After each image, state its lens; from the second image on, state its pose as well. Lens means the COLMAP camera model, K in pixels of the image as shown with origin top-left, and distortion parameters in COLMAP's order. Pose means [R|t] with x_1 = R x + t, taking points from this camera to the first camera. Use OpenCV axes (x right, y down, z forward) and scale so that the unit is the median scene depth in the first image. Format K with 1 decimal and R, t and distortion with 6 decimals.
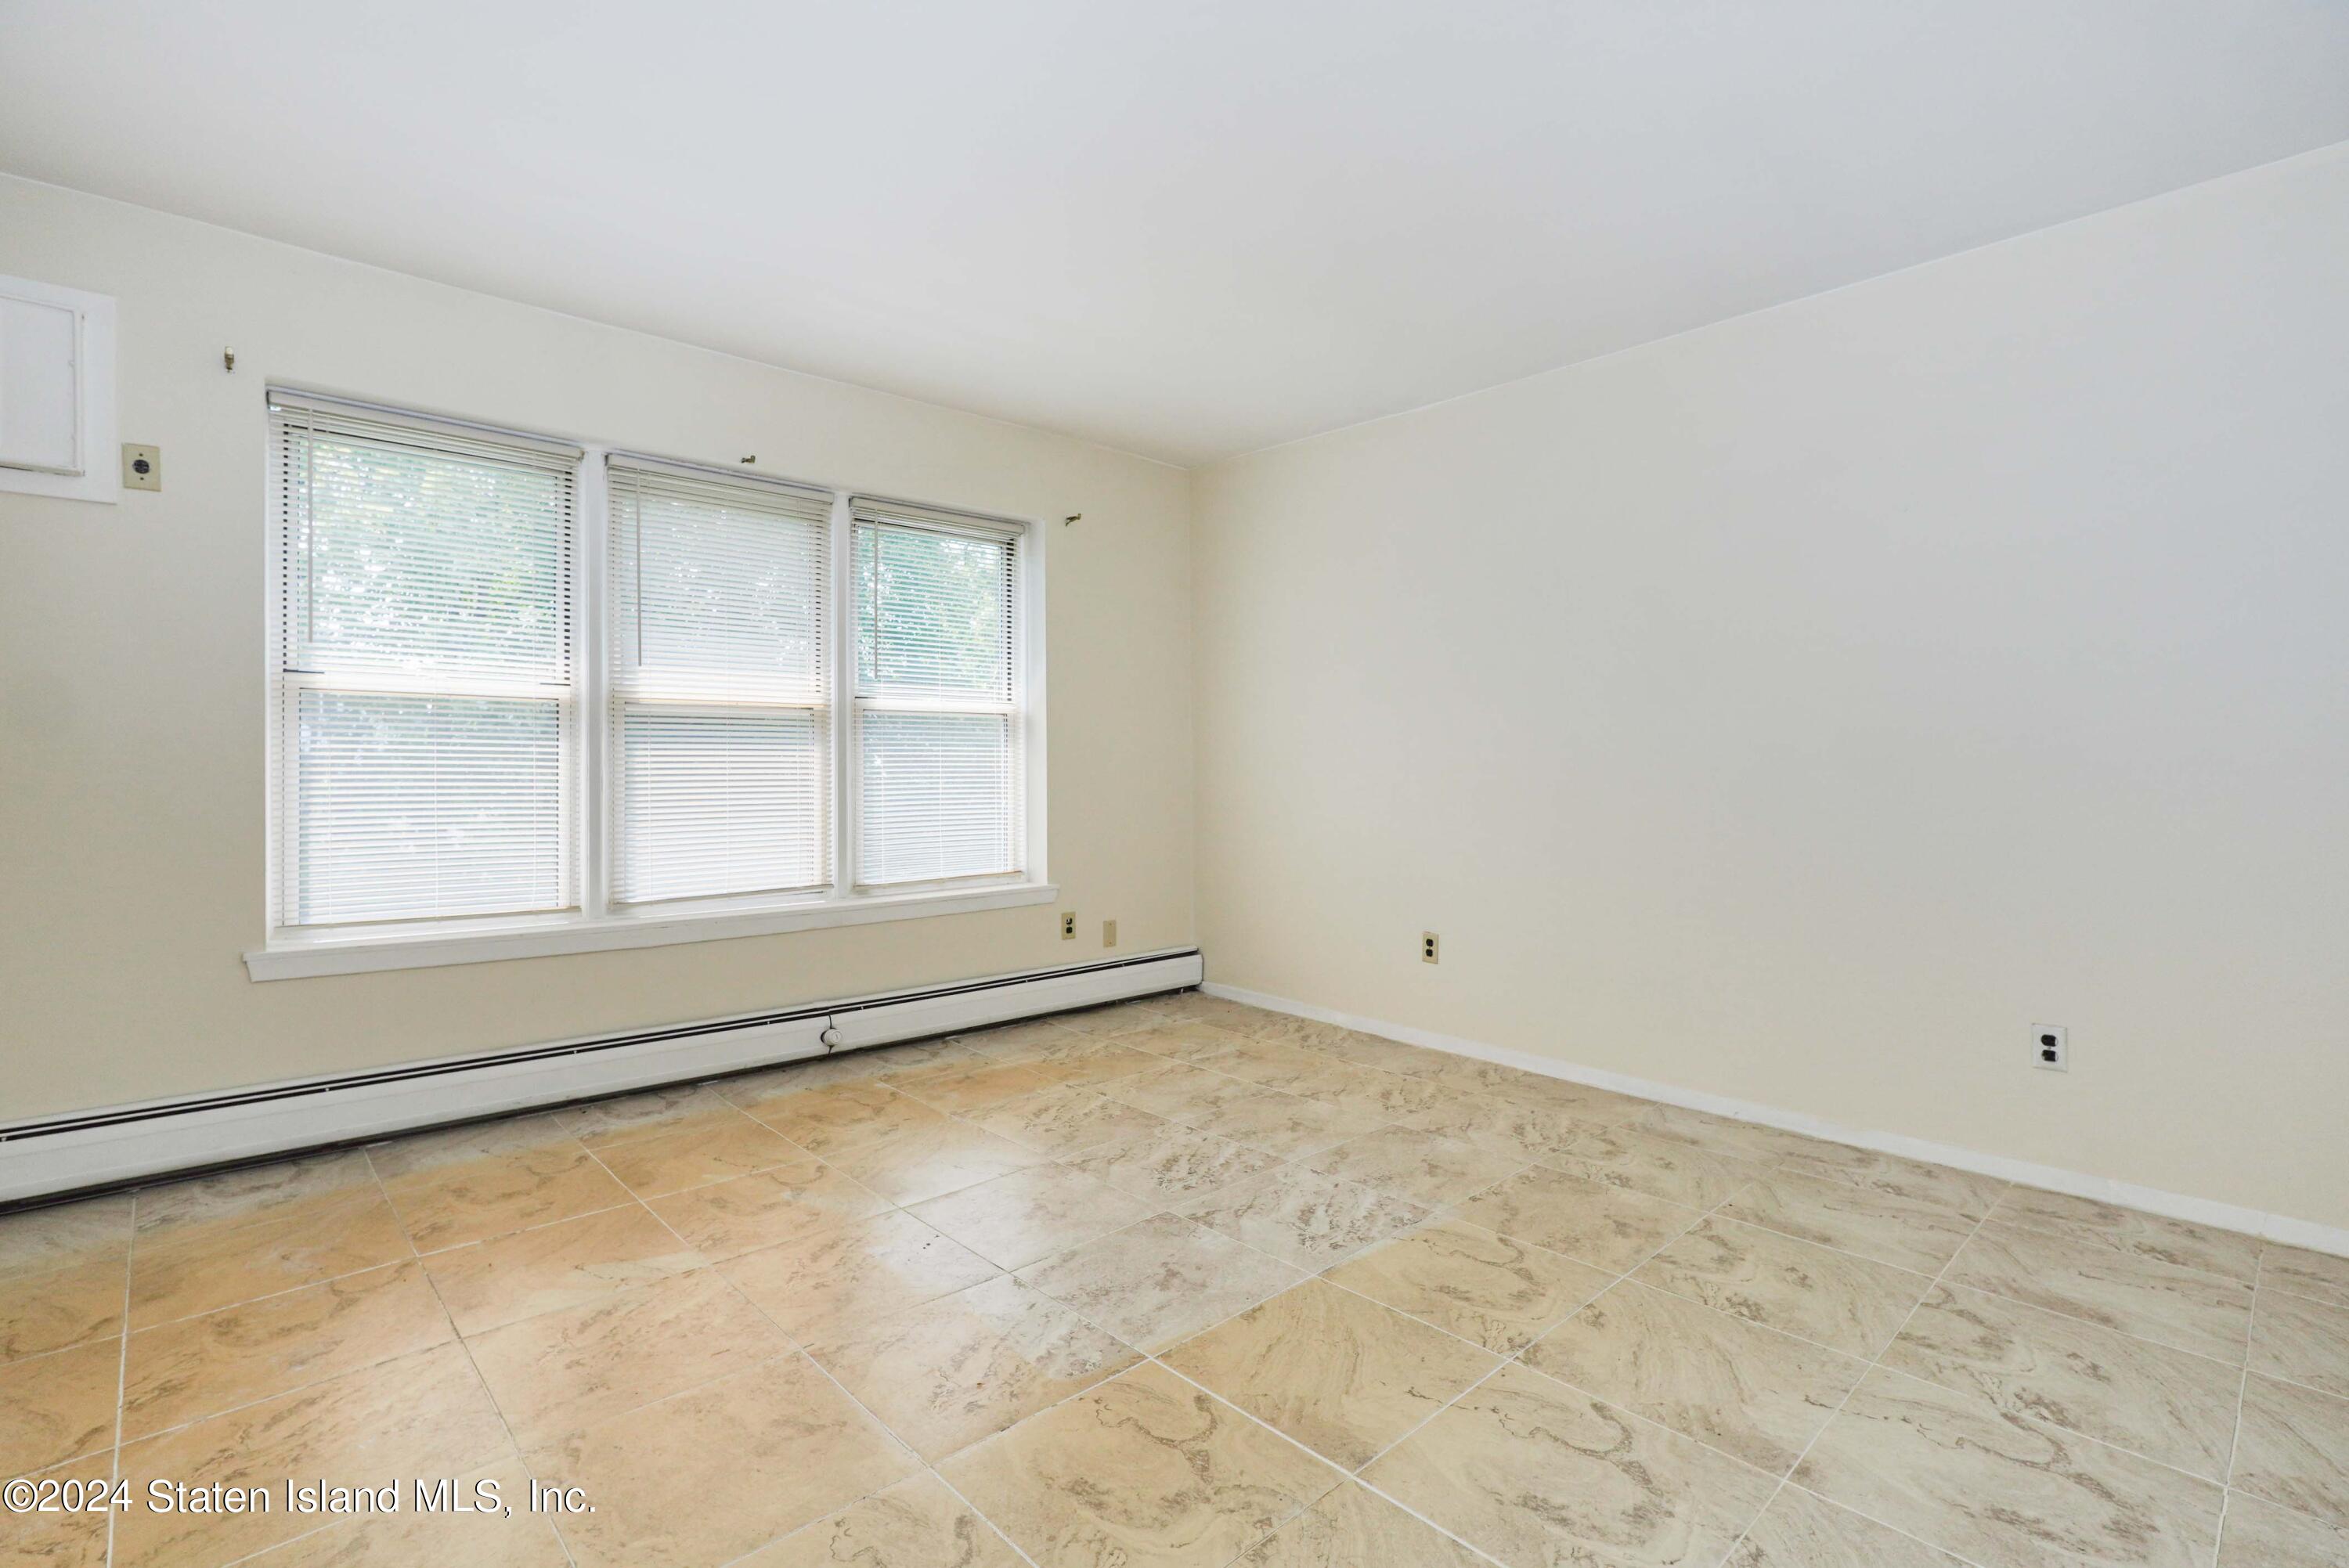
lens RADIAL K [[1081.4, 0, 1177.7], [0, 1081.4, 767.8], [0, 0, 1]] dist [-0.017943, 0.007935]
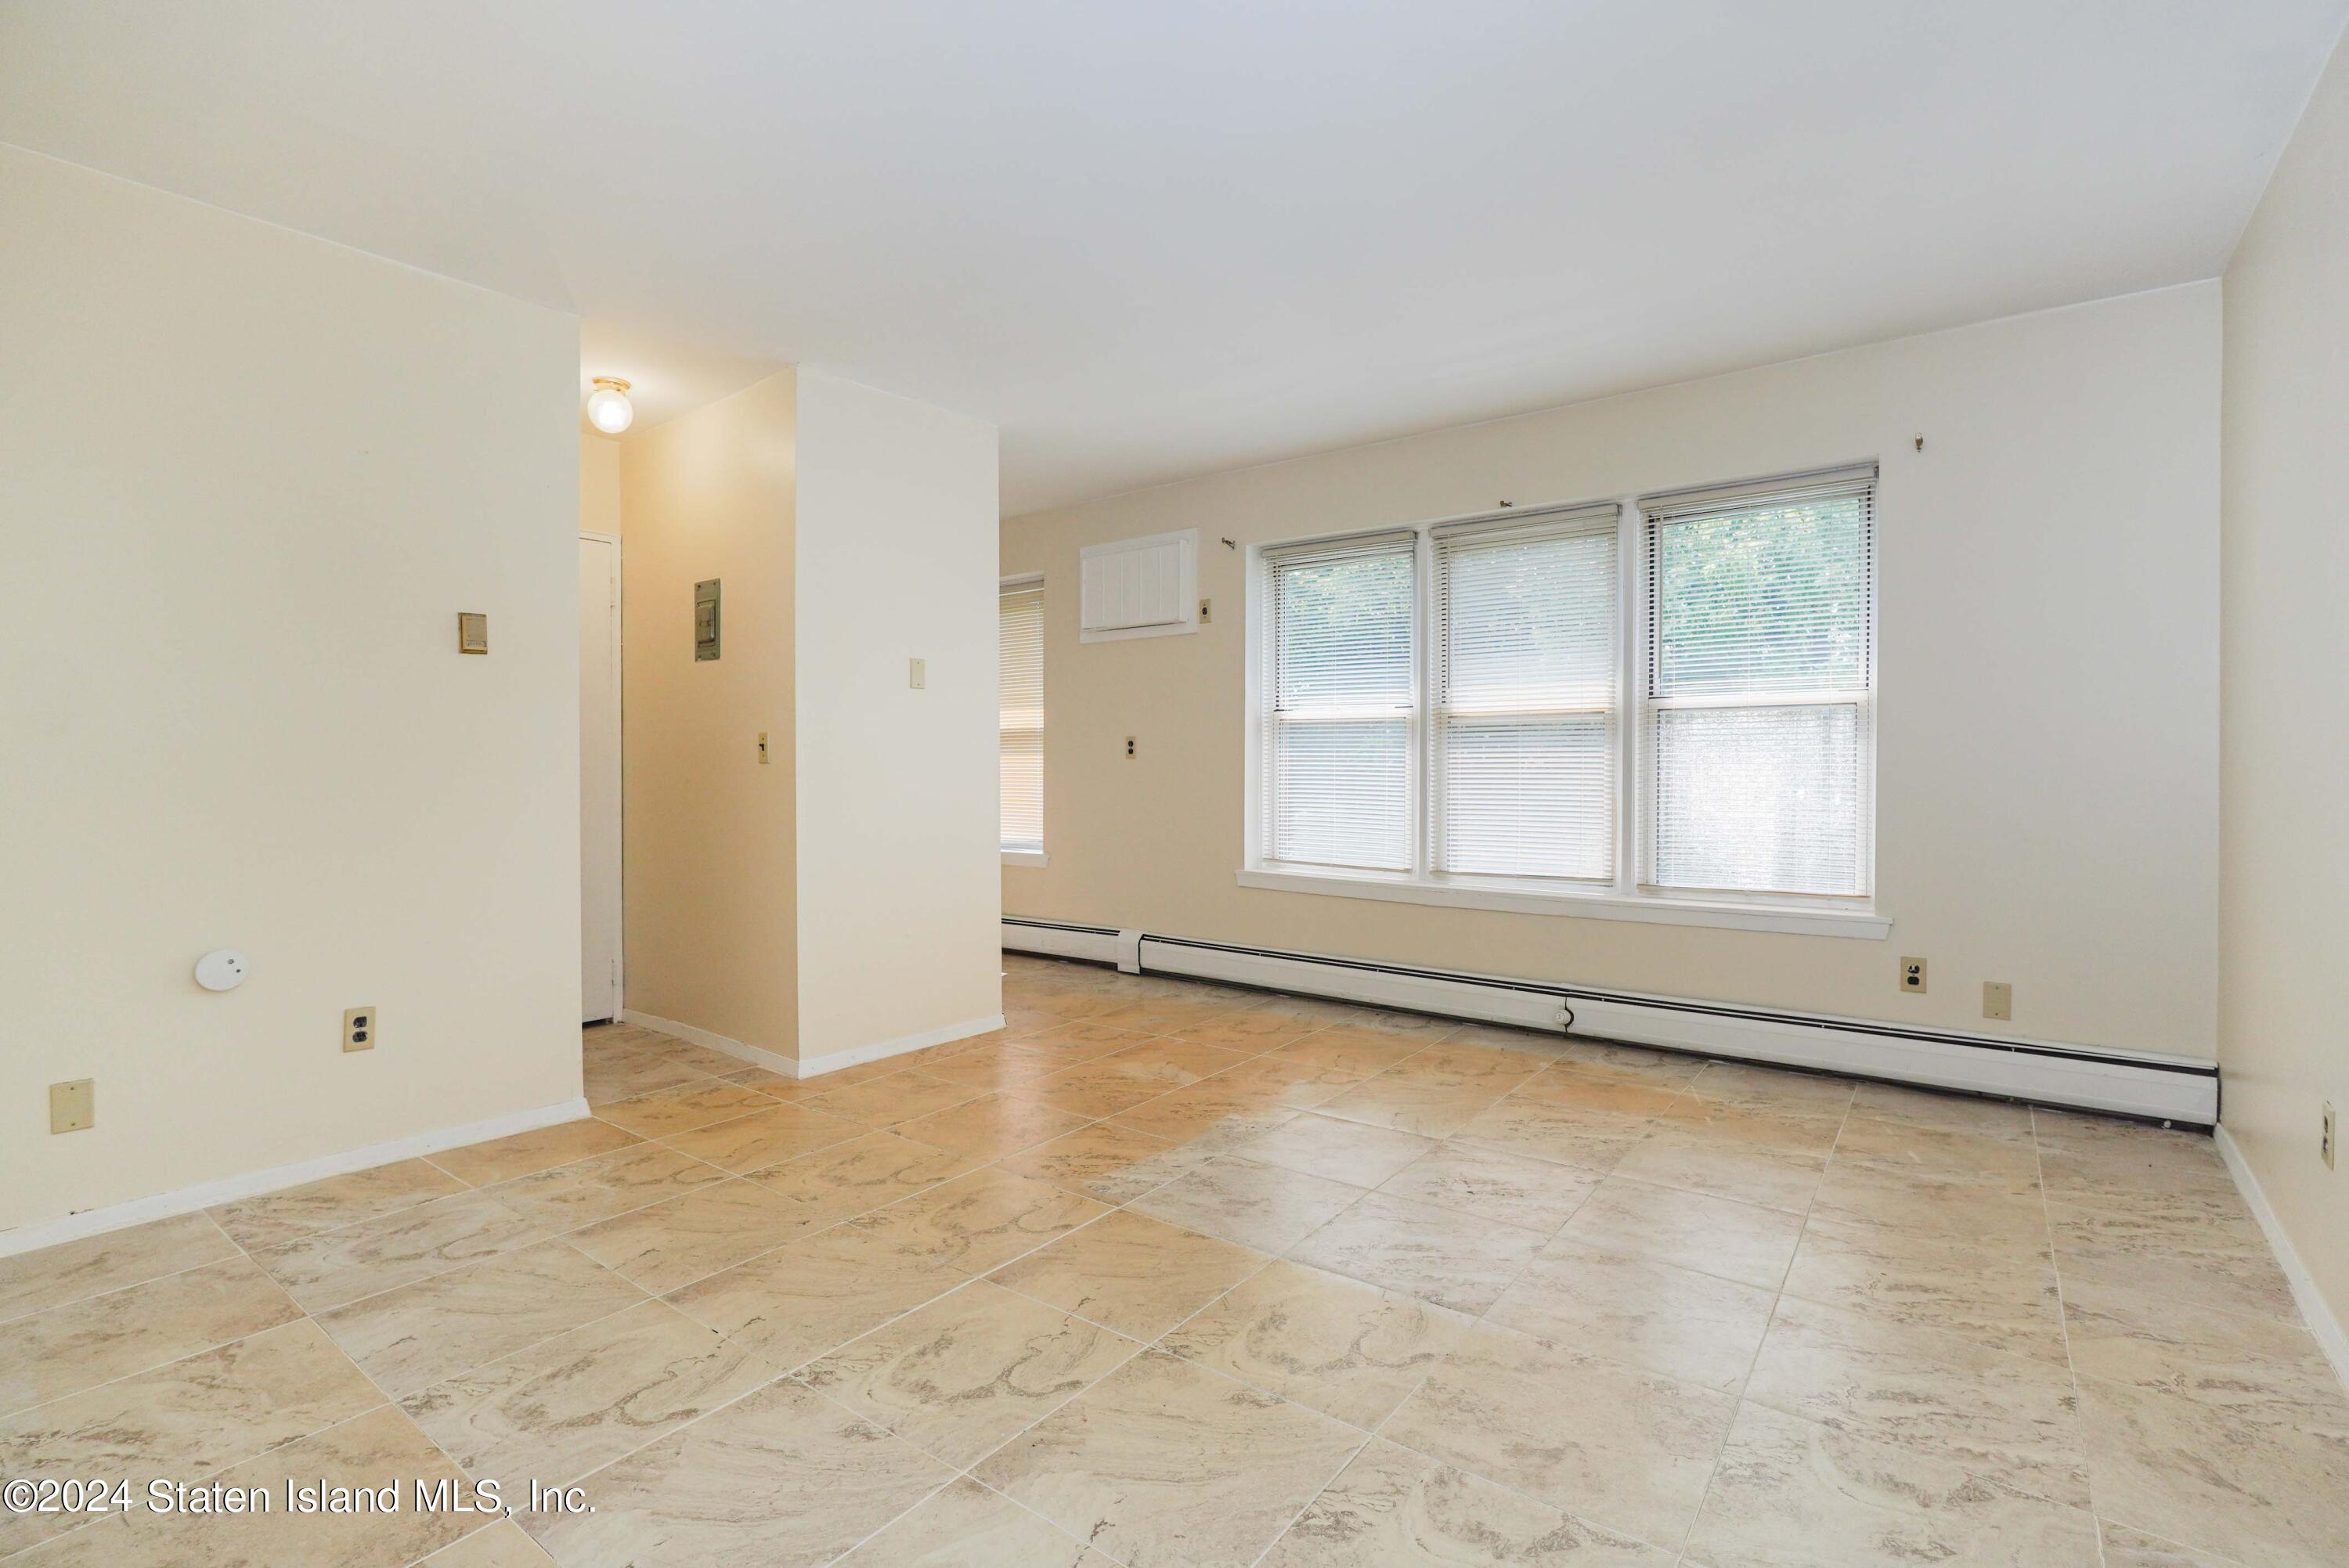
lens RADIAL K [[1081.4, 0, 1180.2], [0, 1081.4, 777.4], [0, 0, 1]] dist [-0.017943, 0.007935]
pose [[0.178293, 0.010879, -0.983917, 0.890926], [-0.000668, 0.999940, 0.010935, -0.002393], [0.983977, -0.001292, 0.178289, 0.570309]]
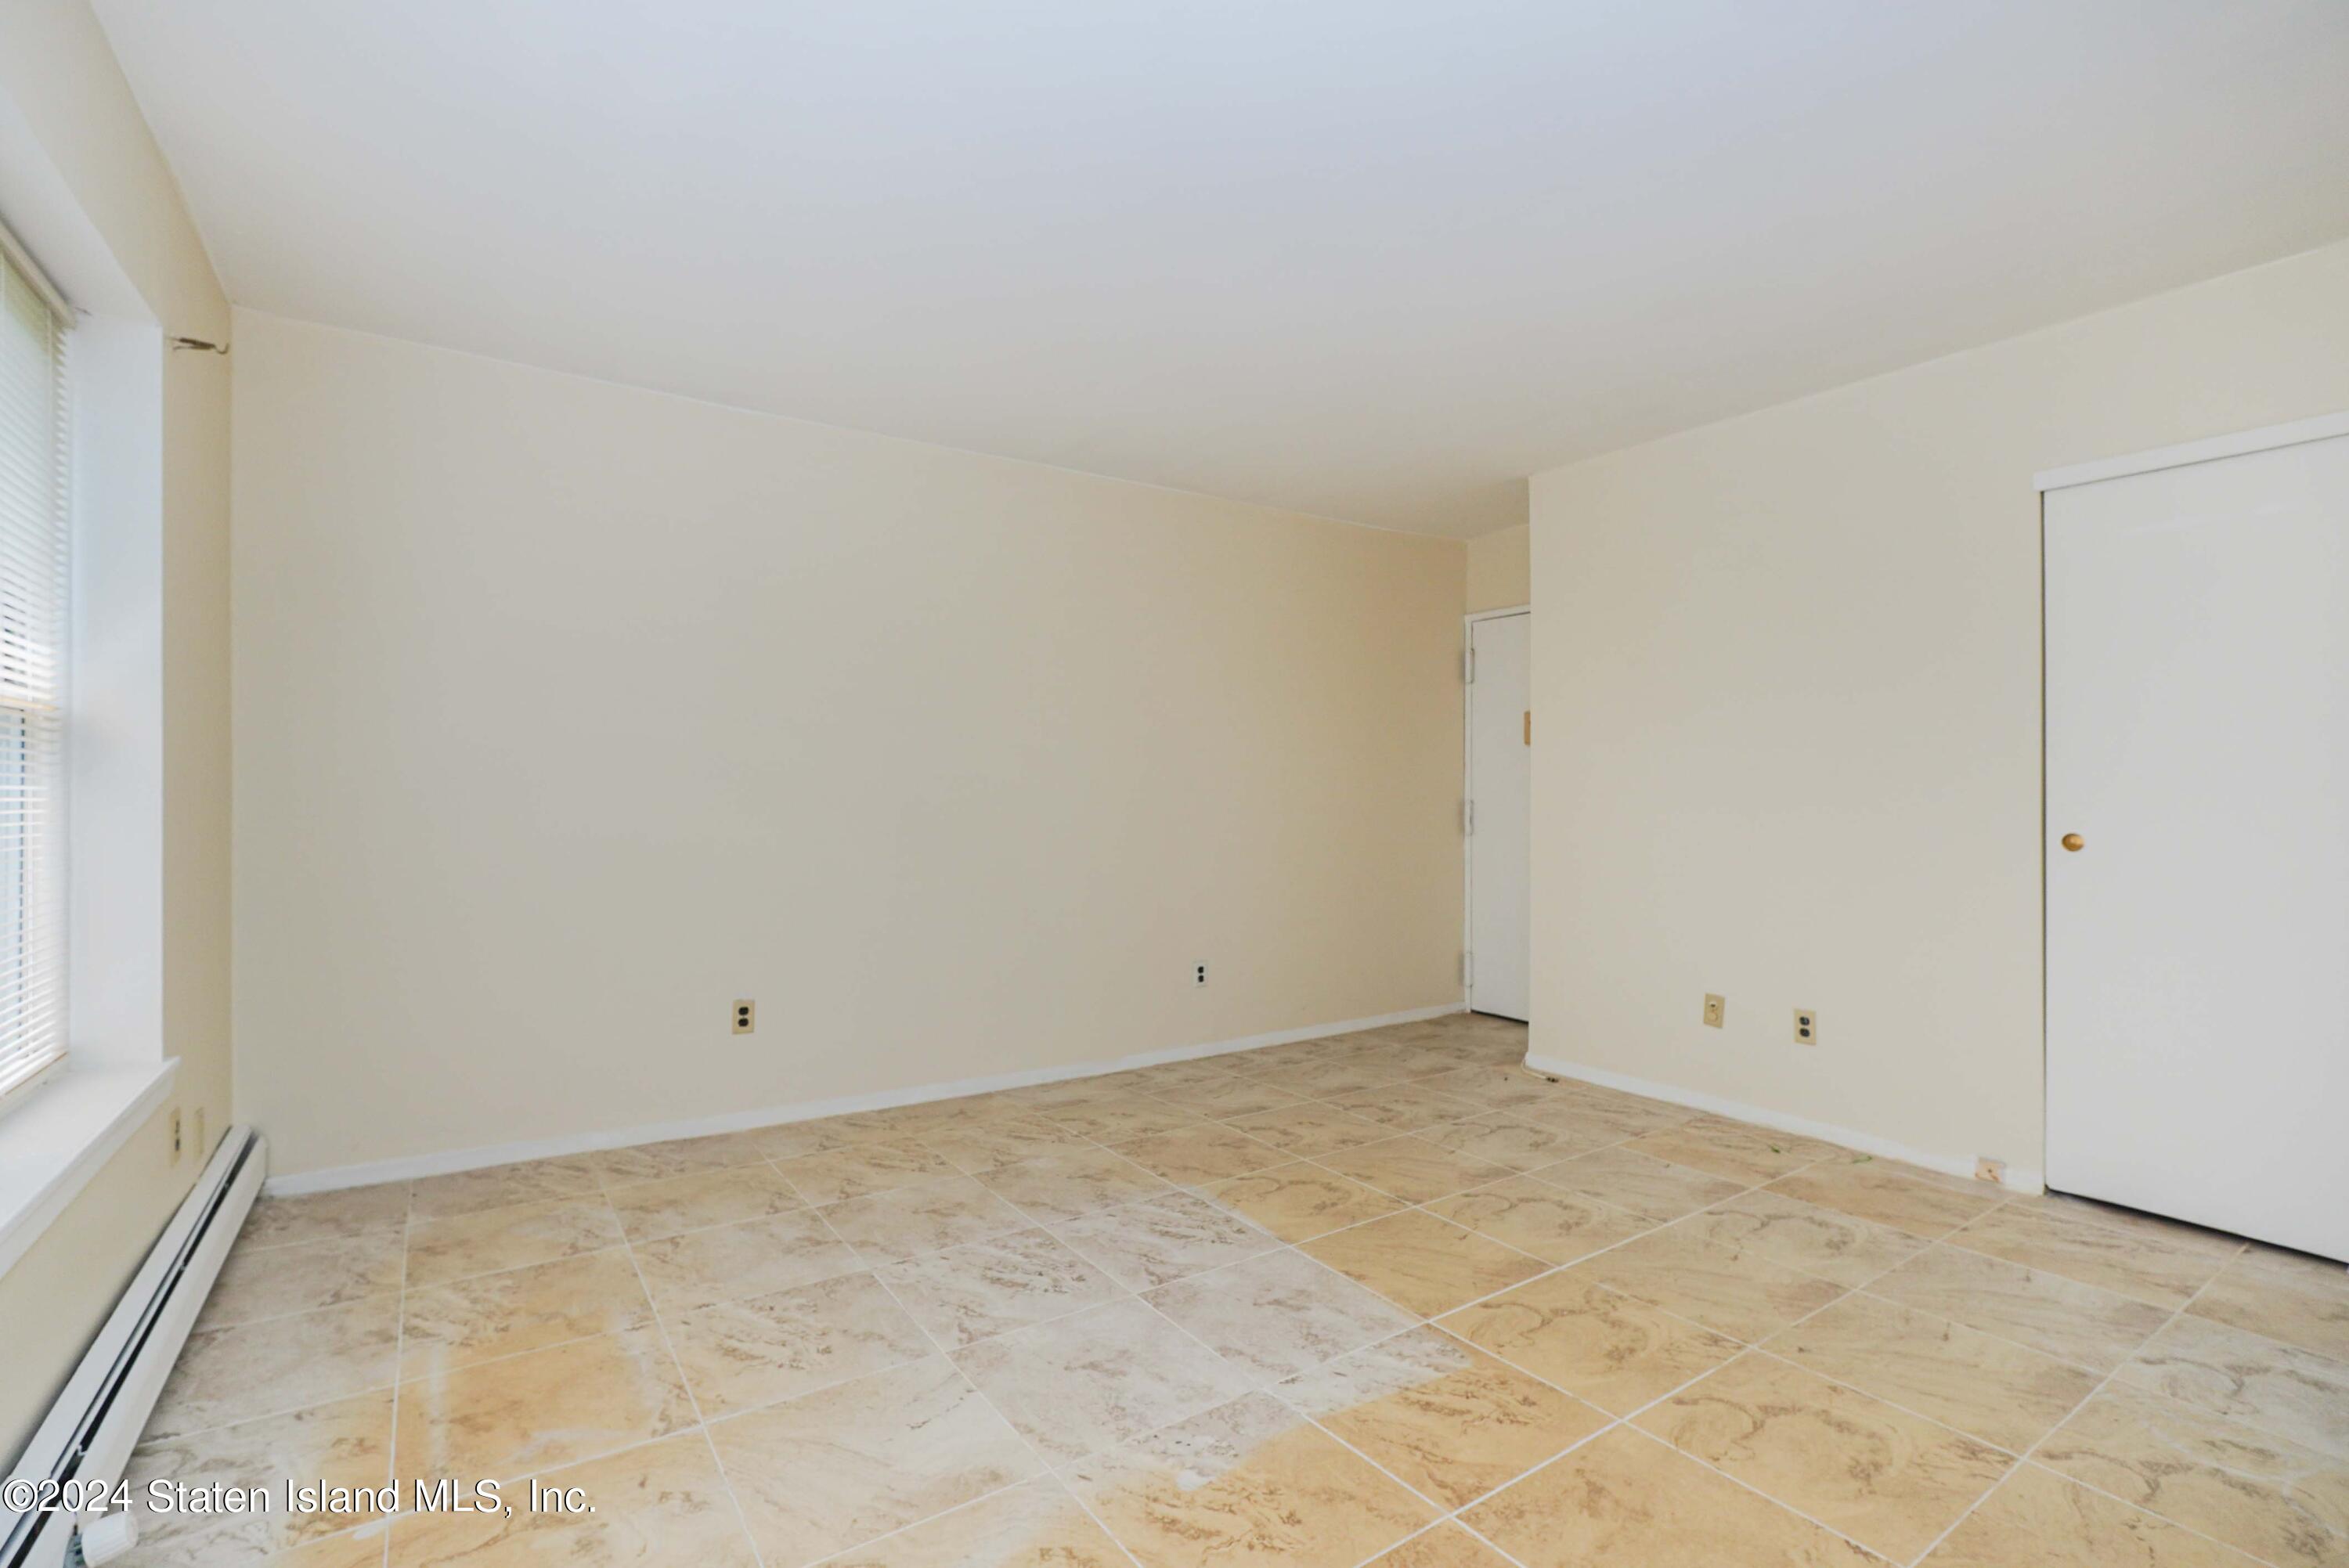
lens RADIAL K [[1081.4, 0, 1165.2], [0, 1081.4, 796.2], [0, 0, 1]] dist [-0.017943, 0.007935]
pose [[0.153507, 0.000770, 0.988147, -0.841868], [0.000416, 1.000000, -0.000844, -0.018286], [-0.988148, 0.000541, 0.153506, 0.751967]]
